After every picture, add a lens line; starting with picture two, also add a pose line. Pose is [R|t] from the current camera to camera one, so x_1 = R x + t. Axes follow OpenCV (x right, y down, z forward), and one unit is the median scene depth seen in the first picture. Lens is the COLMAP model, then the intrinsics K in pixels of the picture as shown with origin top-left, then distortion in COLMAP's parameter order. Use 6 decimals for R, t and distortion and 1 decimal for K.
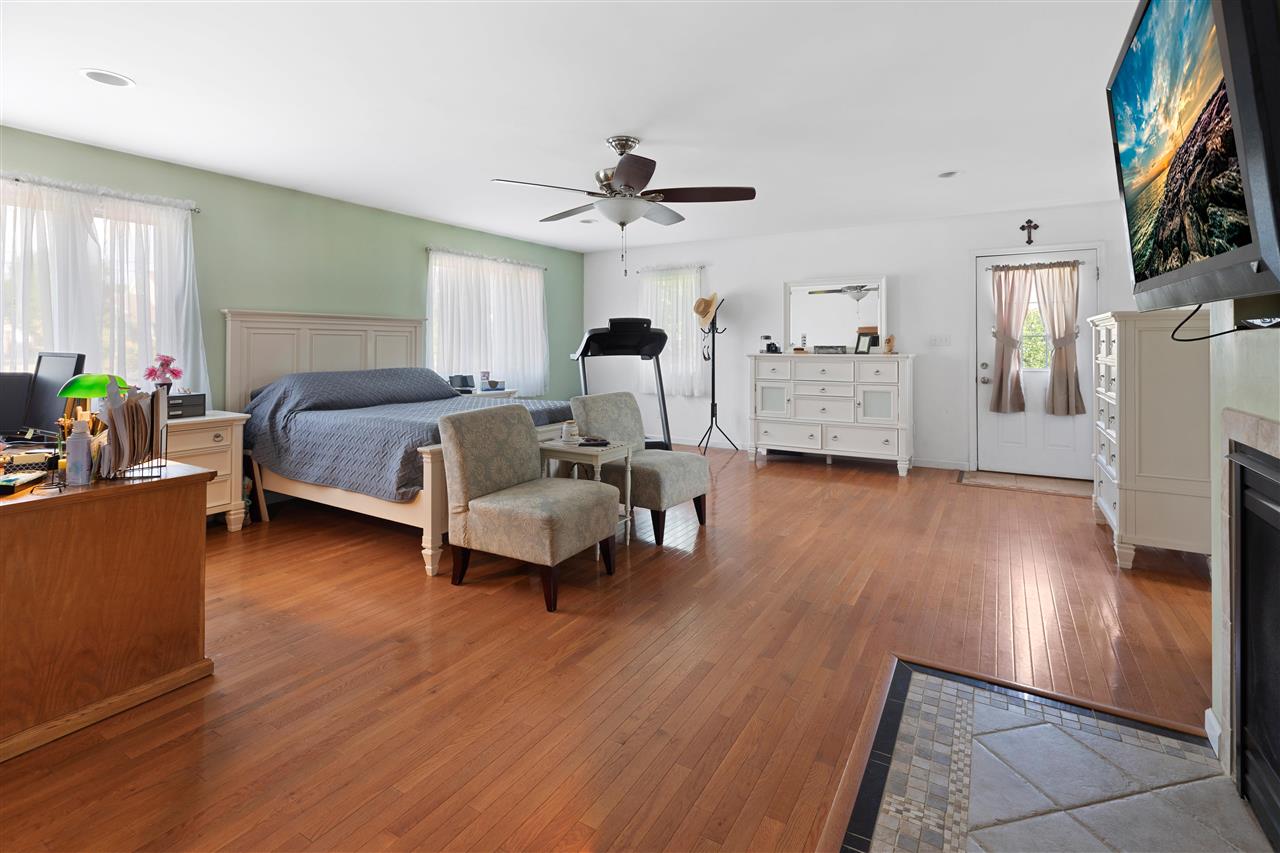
lens RADIAL K [[566.9, 0, 636.5], [0, 566.9, 350.2], [0, 0, 1]] dist [-0.001117, 0.000138]
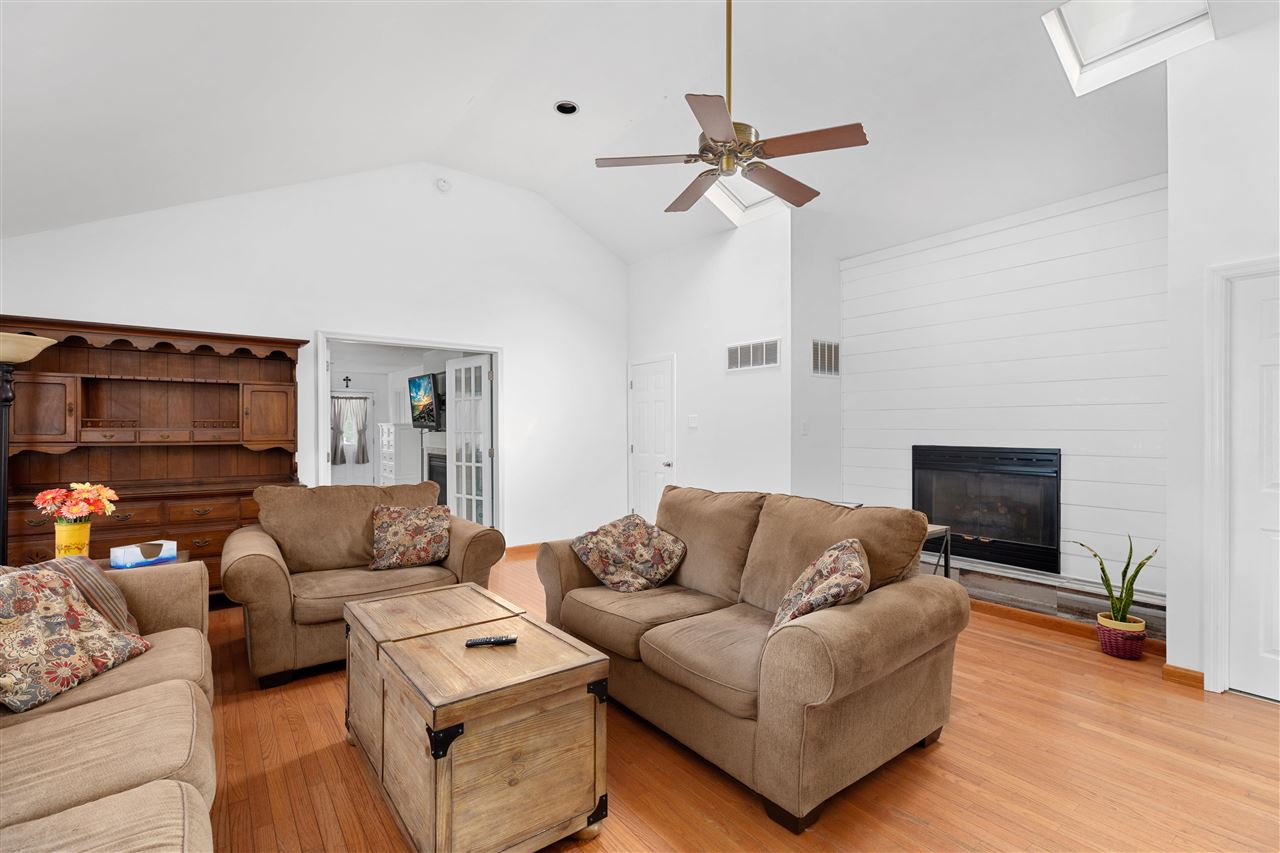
lens RADIAL K [[566.9, 0, 645.4], [0, 566.9, 431.2], [0, 0, 1]] dist [-0.001117, 0.000138]
pose [[0.326373, -0.003118, 0.945236, -1.583111], [0.010313, 0.999947, -0.000262, -0.006960], [-0.945185, 0.009834, 0.326387, -1.274660]]
